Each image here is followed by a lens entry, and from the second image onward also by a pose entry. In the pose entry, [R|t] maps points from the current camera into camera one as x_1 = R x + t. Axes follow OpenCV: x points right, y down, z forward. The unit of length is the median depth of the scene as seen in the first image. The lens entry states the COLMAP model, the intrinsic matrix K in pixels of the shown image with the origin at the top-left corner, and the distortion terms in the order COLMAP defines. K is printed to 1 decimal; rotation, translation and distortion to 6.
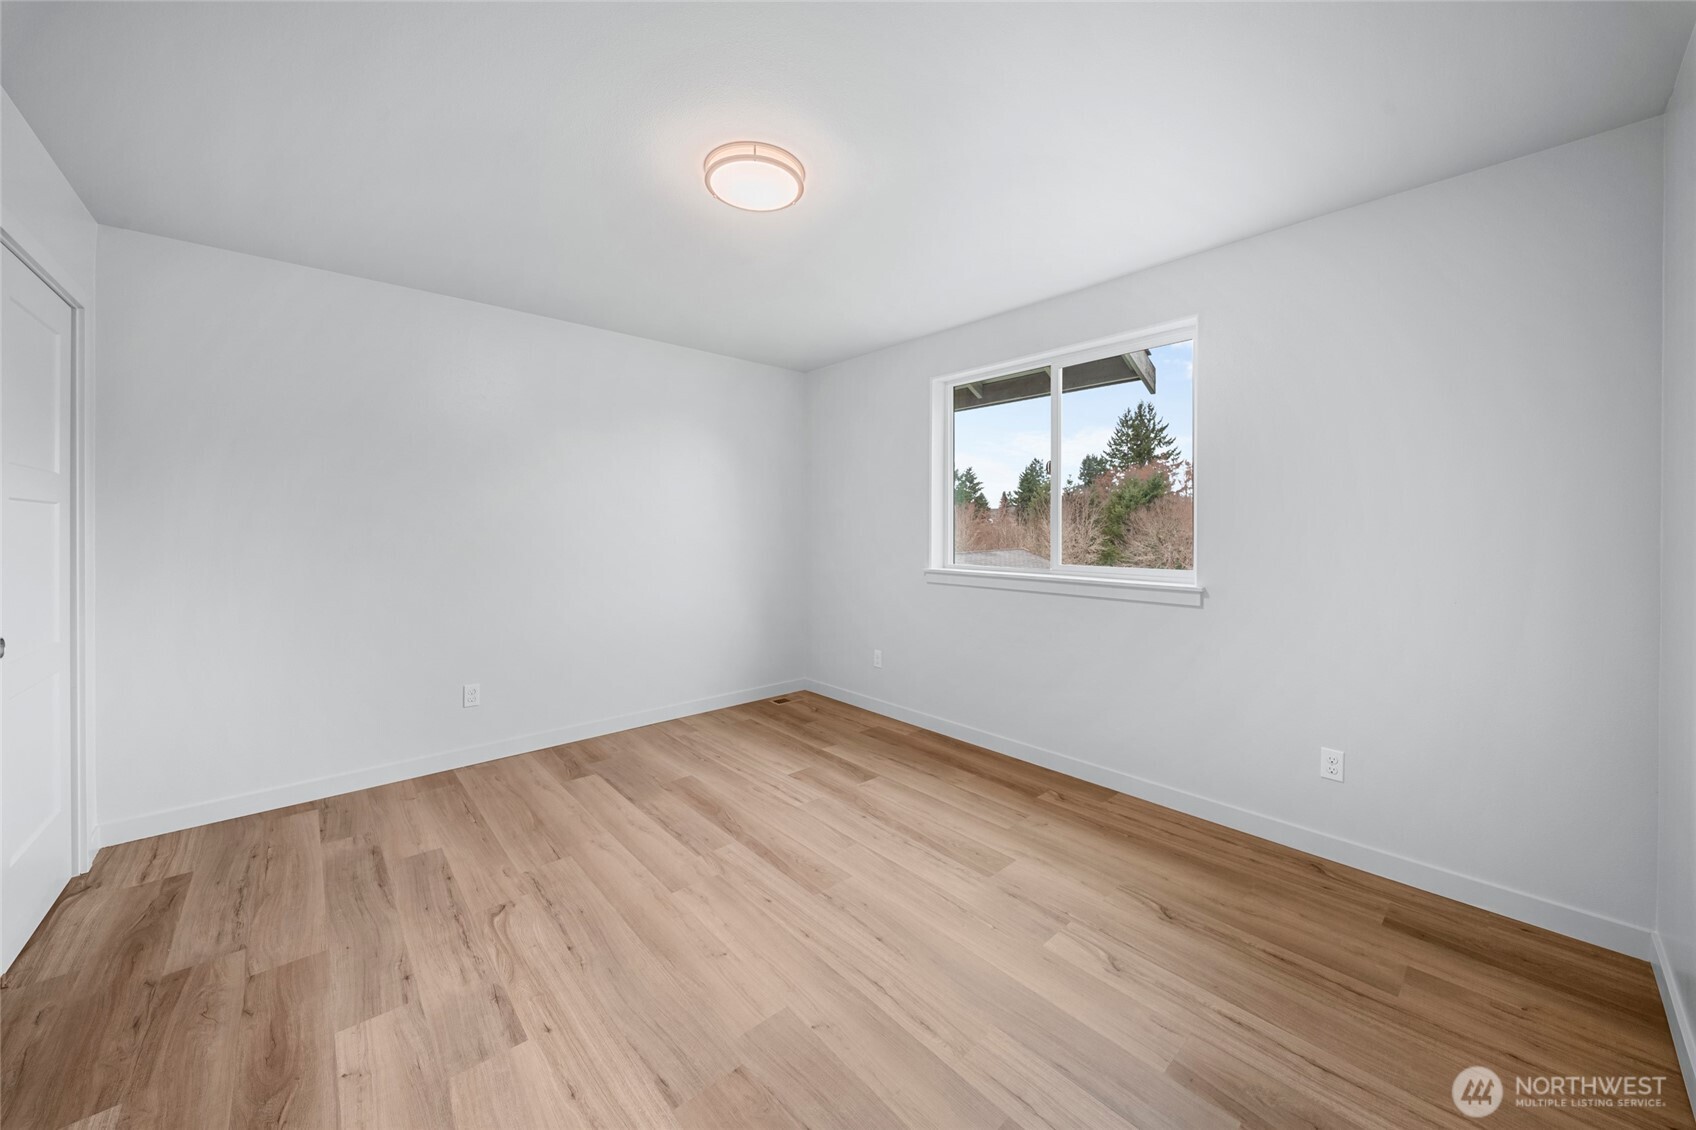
lens RADIAL K [[607.5, 0, 871.3], [0, 607.5, 530.9], [0, 0, 1]] dist [0.003302, -0.002546]
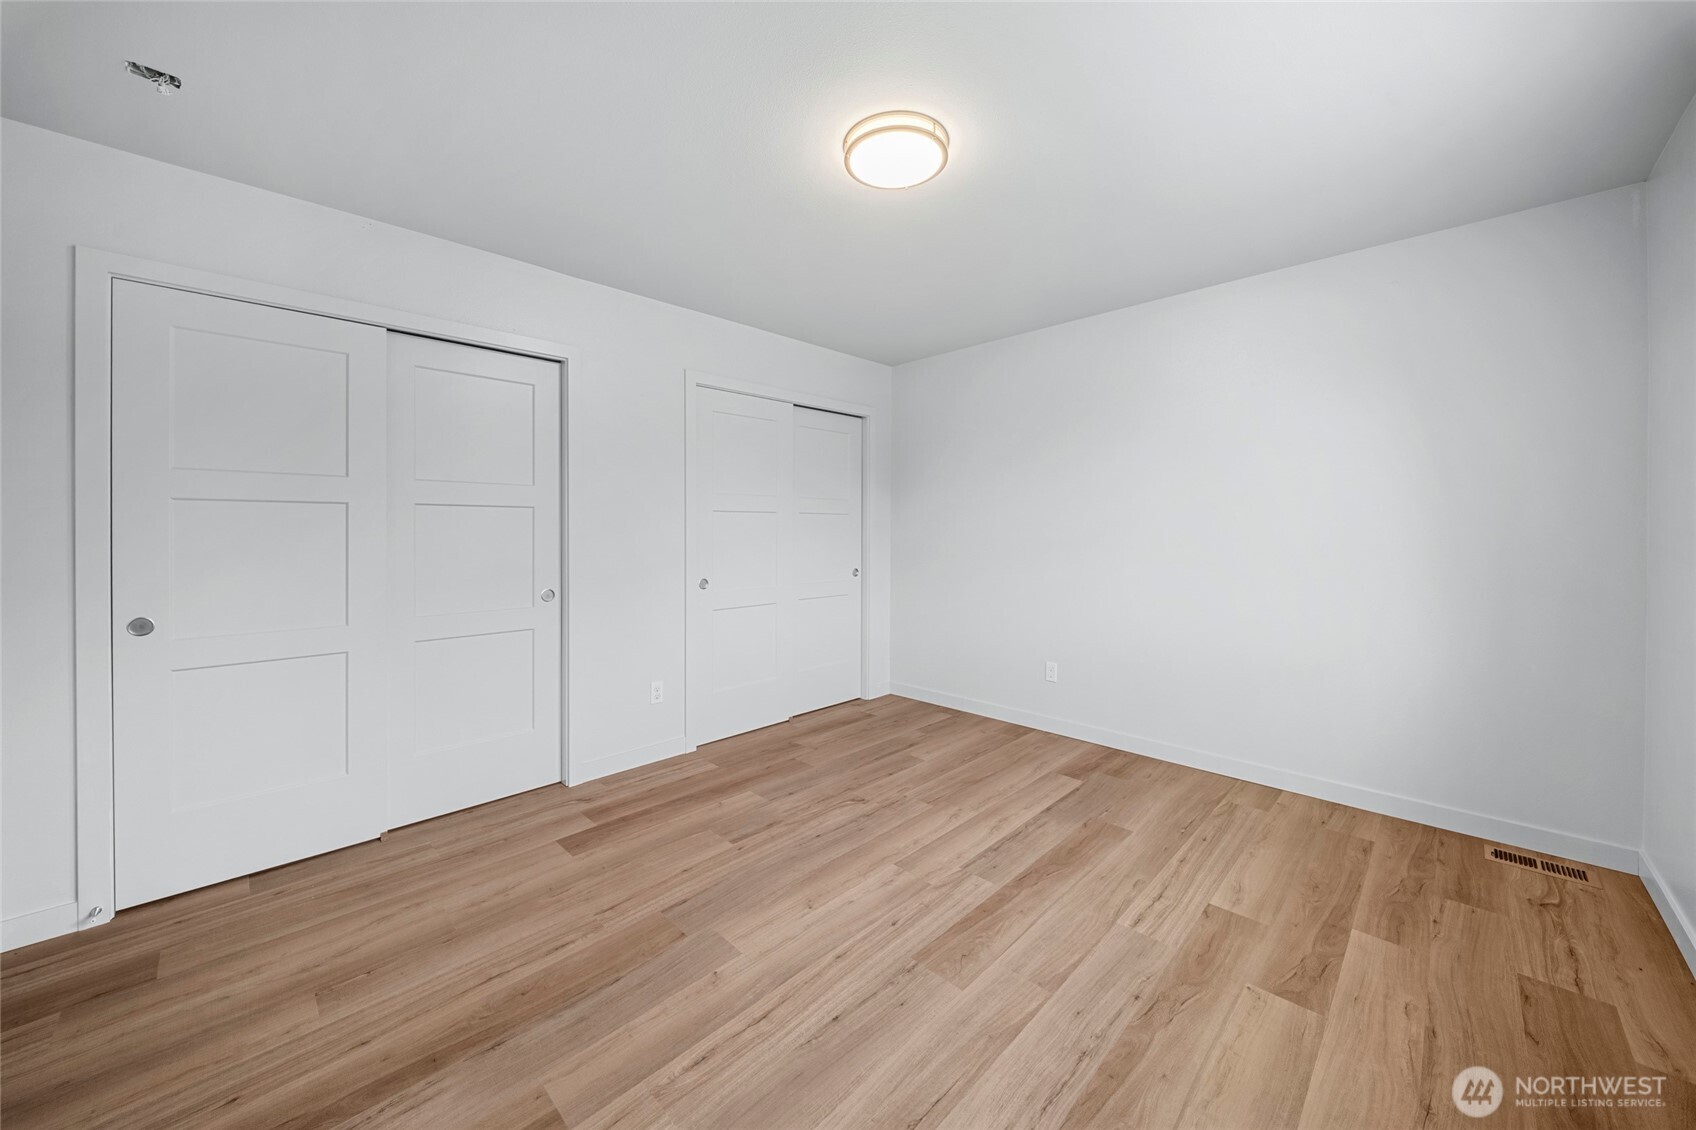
lens RADIAL K [[607.5, 0, 851.6], [0, 607.5, 534.7], [0, 0, 1]] dist [0.003302, -0.002546]
pose [[0.053503, 0.012618, -0.998488, 0.638814], [-0.005695, 0.999908, 0.012331, -0.009982], [0.998551, 0.005027, 0.053570, 0.729681]]
